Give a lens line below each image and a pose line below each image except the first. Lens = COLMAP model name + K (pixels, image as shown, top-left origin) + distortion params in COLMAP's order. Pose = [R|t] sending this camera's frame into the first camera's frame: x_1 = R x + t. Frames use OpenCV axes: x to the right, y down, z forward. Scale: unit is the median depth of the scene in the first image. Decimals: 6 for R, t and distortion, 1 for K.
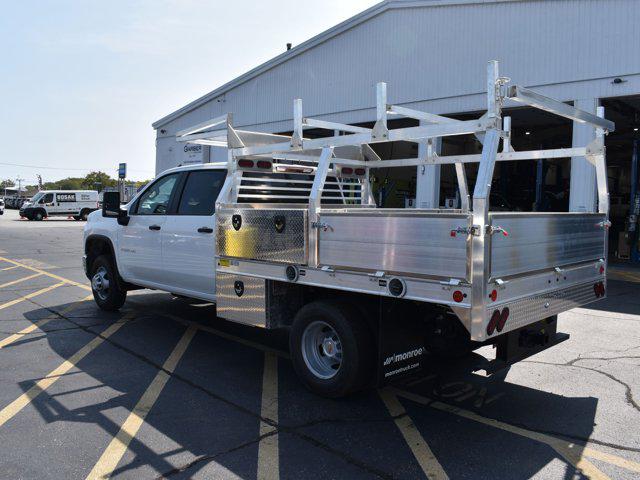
lens RADIAL K [[558.8, 0, 320.0], [0, 558.8, 240.0], [0, 0, 1]] dist [-0.098599, 0.011779]
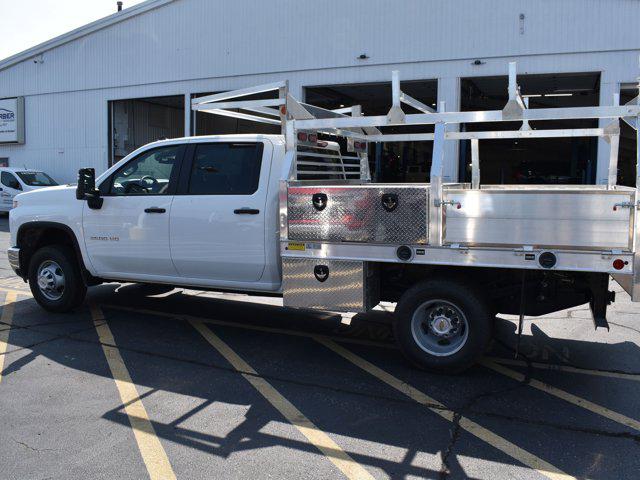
lens RADIAL K [[558.8, 0, 320.0], [0, 558.8, 240.0], [0, 0, 1]] dist [-0.098599, 0.011779]
pose [[0.926753, -0.055897, 0.371489, -0.524971], [0.036386, 0.997575, 0.059333, -0.024921], [-0.373905, -0.041470, 0.926539, 0.156216]]
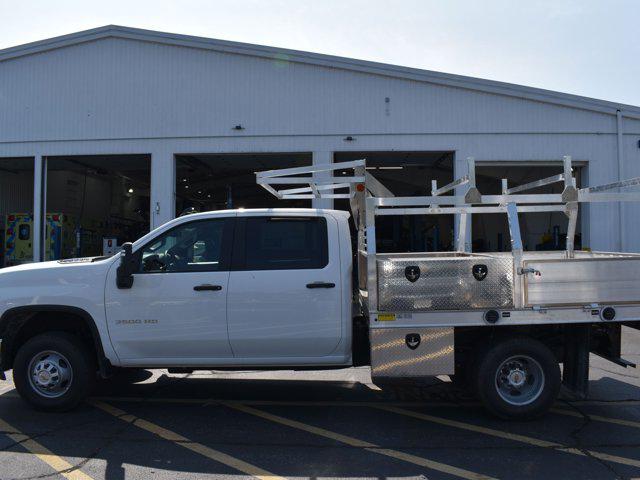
lens RADIAL K [[558.8, 0, 320.0], [0, 558.8, 240.0], [0, 0, 1]] dist [-0.098599, 0.011779]
pose [[0.726118, -0.021243, 0.687241, -1.000592], [0.064852, 0.997183, -0.037696, -0.068969], [-0.684504, 0.071941, 0.725450, 0.420798]]
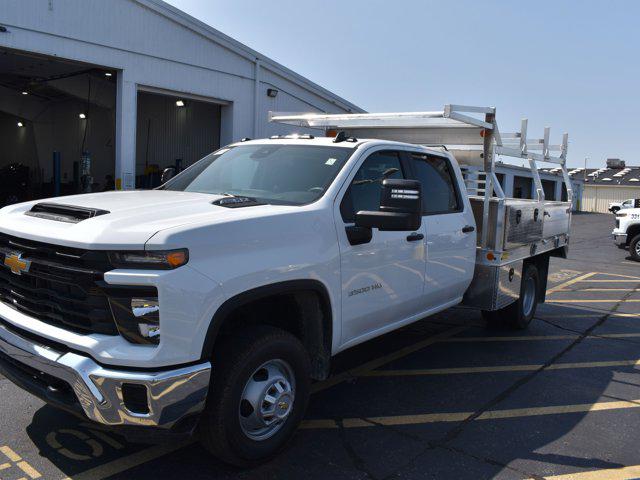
lens RADIAL K [[558.8, 0, 320.0], [0, 558.8, 240.0], [0, 0, 1]] dist [-0.098599, 0.011779]
pose [[-0.135561, -0.130744, 0.982104, -1.276918], [0.013126, 0.990931, 0.133730, -0.148855], [-0.990682, 0.031020, -0.132616, 1.648658]]
